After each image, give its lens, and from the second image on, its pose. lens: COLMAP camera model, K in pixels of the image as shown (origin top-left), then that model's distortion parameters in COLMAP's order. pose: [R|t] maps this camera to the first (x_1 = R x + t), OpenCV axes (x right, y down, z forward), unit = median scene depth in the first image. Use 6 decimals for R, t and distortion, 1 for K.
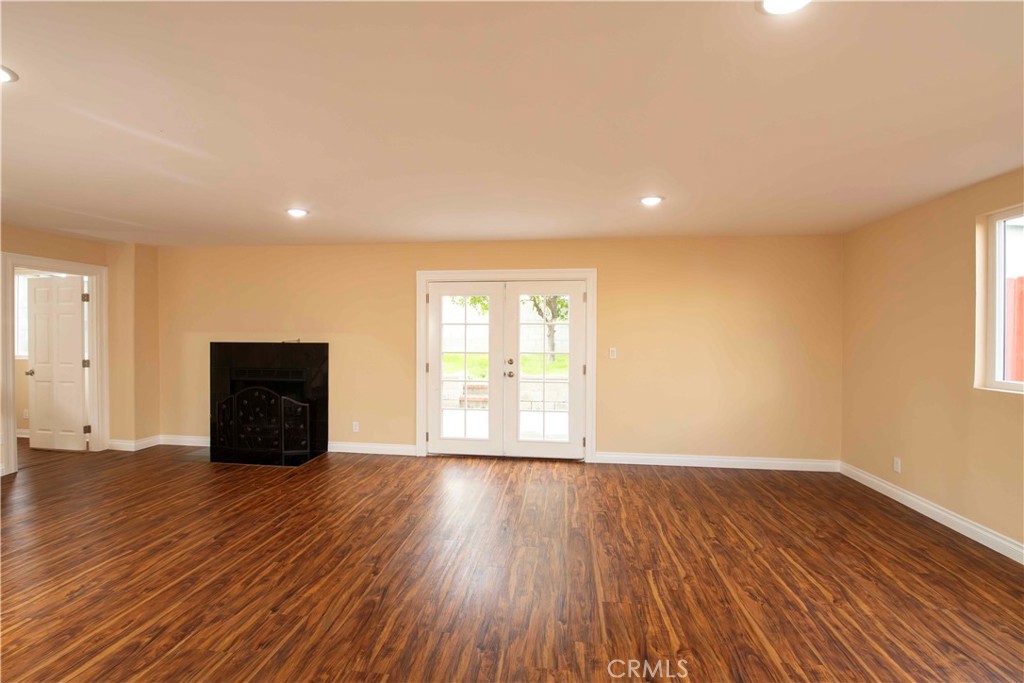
lens RADIAL K [[462.9, 0, 511.9], [0, 462.9, 330.3], [0, 0, 1]] dist [0.000858, -0.008273]
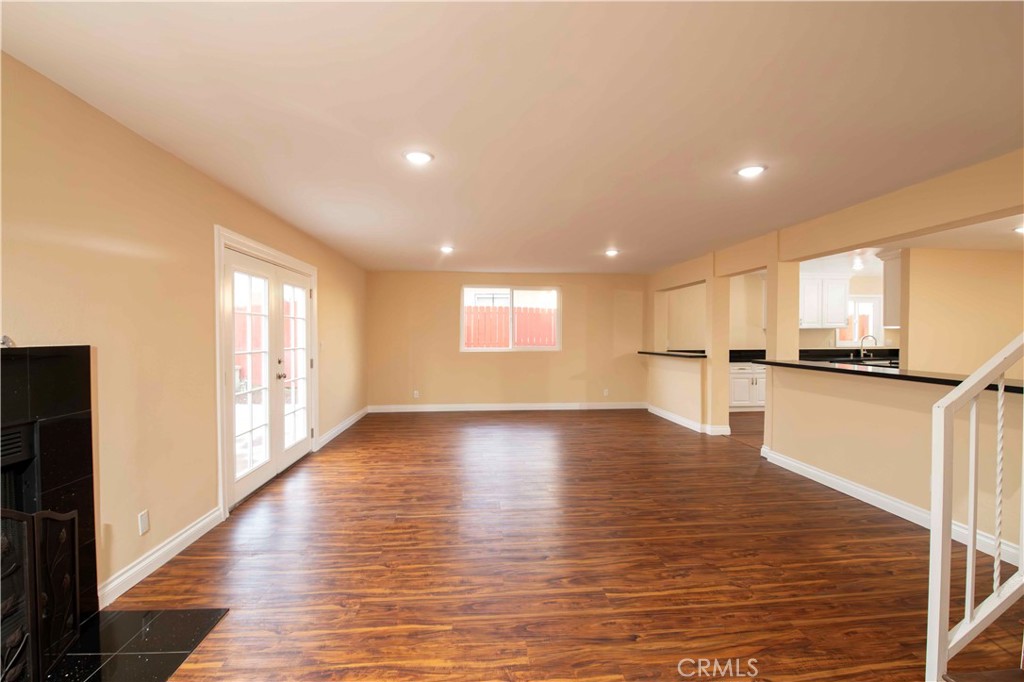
lens RADIAL K [[440.5, 0, 500.3], [0, 440.5, 338.9], [0, 0, 1]] dist [-0.023771, -0.001436]
pose [[-0.195094, -0.008835, 0.980745, -1.153040], [-0.001249, 0.999961, 0.008759, 0.024848], [-0.980784, 0.000484, -0.195097, 1.003111]]
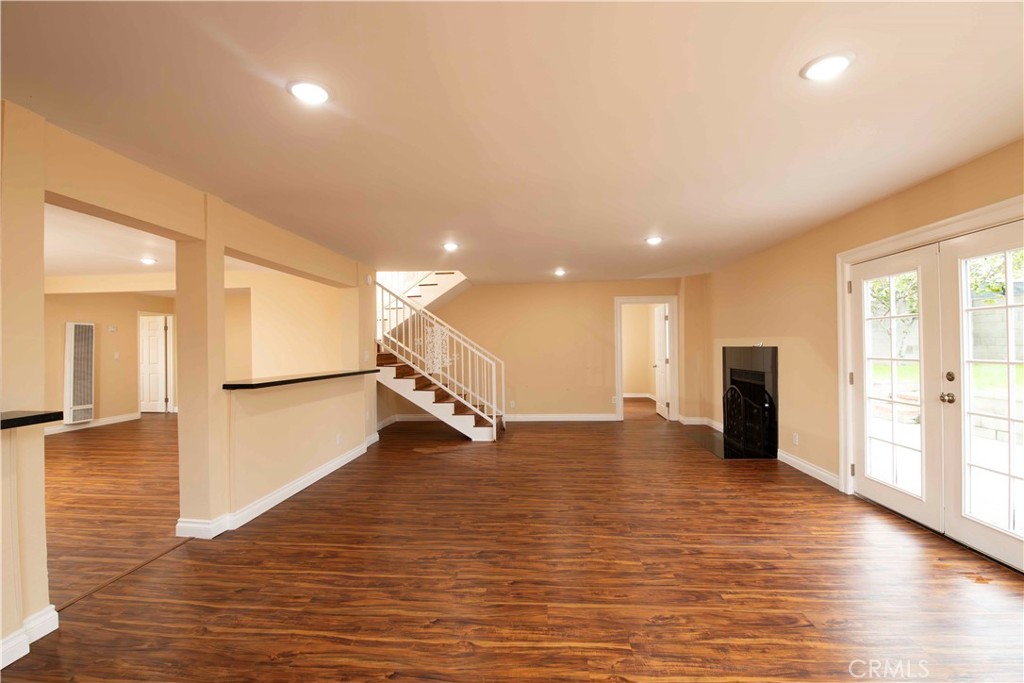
lens RADIAL K [[440.5, 0, 500.3], [0, 440.5, 339.4], [0, 0, 1]] dist [-0.023771, -0.001436]
pose [[0.030084, -0.021725, -0.999311, 0.691530], [0.015127, 0.999659, -0.021277, 0.030968], [0.999433, -0.014476, 0.030402, 0.547483]]
